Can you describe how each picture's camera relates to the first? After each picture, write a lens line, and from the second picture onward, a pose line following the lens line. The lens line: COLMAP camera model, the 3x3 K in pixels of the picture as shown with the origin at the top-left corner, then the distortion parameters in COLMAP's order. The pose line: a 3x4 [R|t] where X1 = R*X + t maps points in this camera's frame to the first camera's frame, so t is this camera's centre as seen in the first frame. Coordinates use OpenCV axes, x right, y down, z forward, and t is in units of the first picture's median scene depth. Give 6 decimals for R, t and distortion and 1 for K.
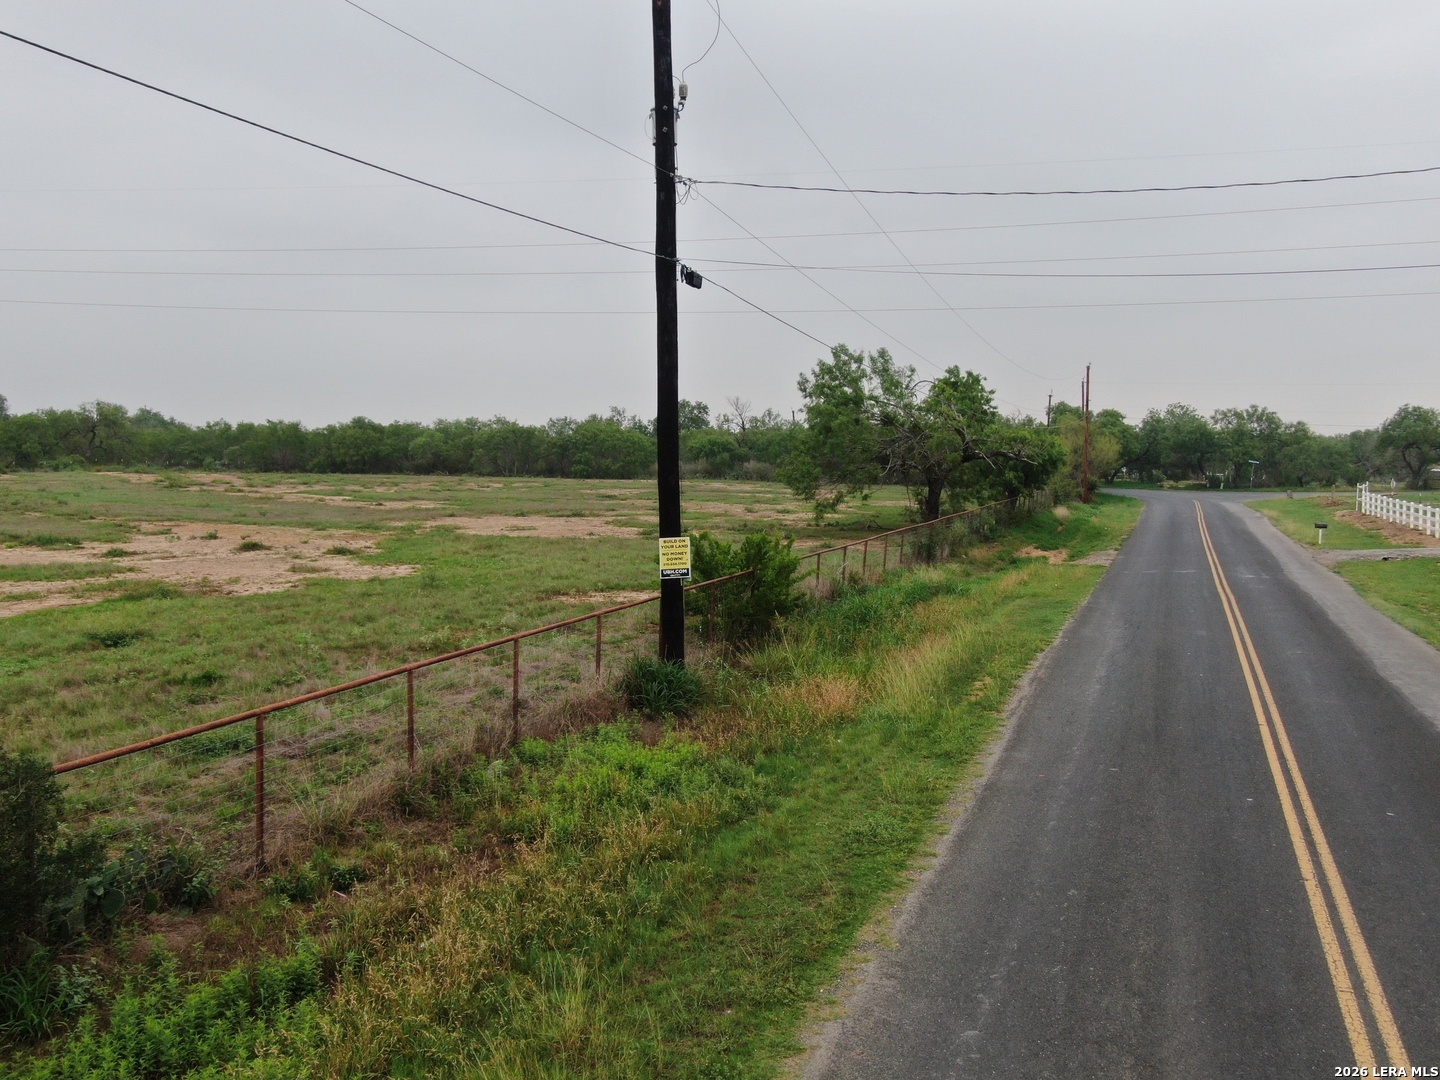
lens RADIAL K [[1318.8, 0, 718.6], [0, 1318.8, 547.5], [0, 0, 1]] dist [-0.006768, 0.010904]
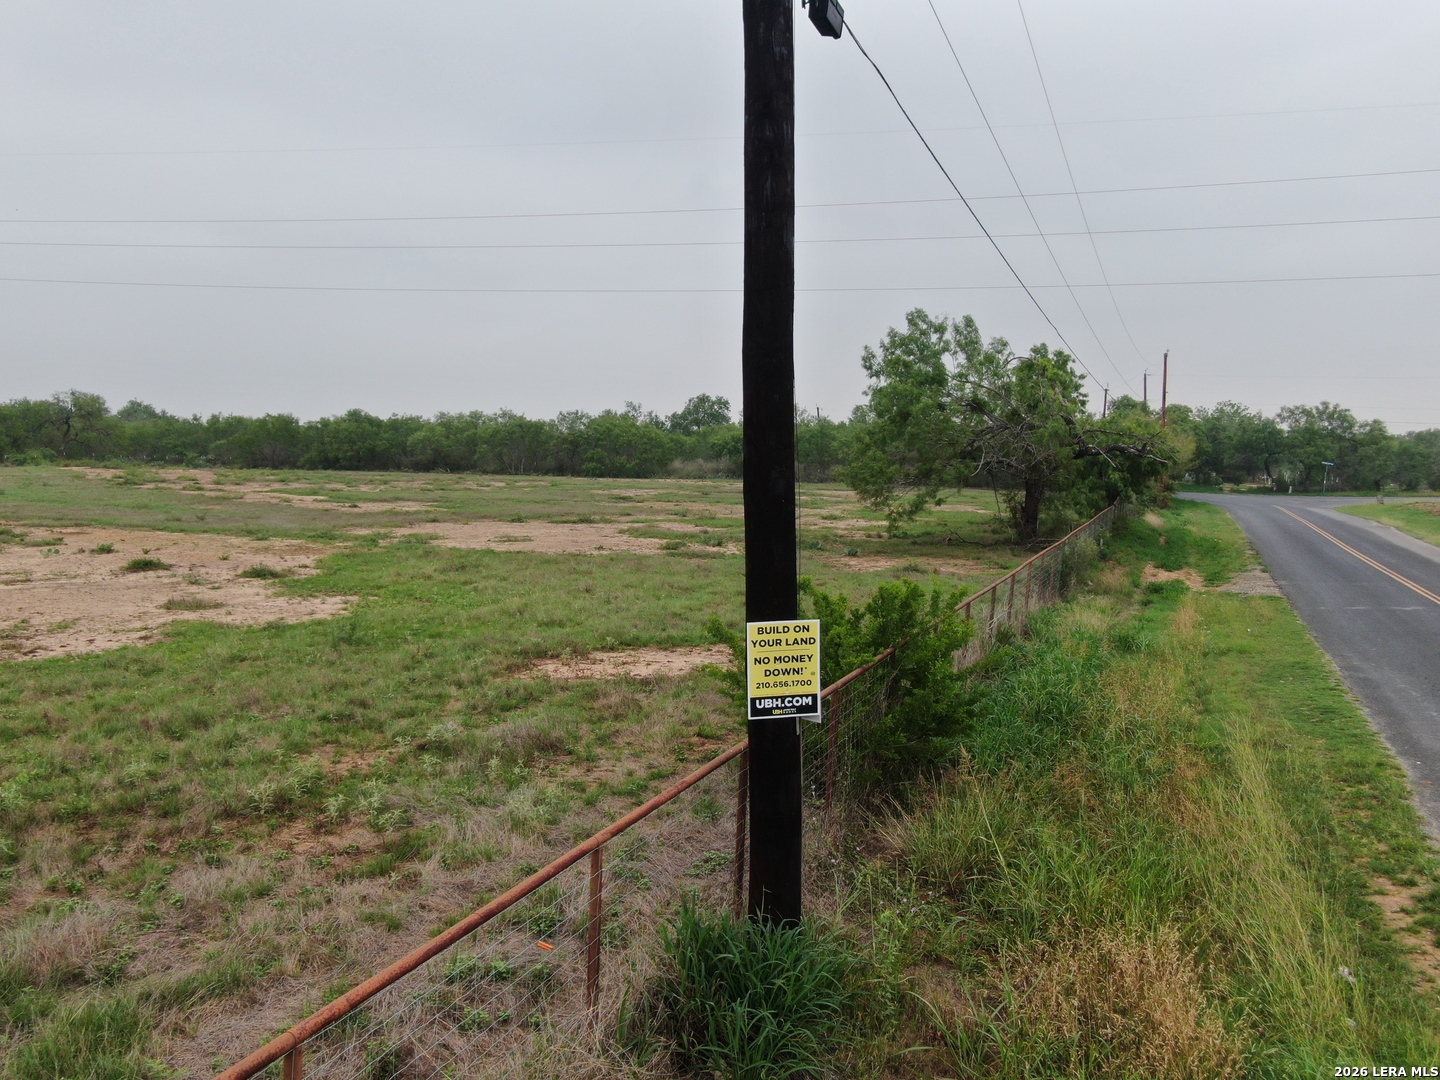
lens RADIAL K [[1318.8, 0, 718.6], [0, 1318.8, 547.5], [0, 0, 1]] dist [-0.006768, 0.010904]
pose [[0.999923, 0.006587, -0.010476, -0.011324], [-0.006584, 0.999978, 0.000326, -0.006933], [0.010478, -0.000257, 0.999945, 0.134362]]
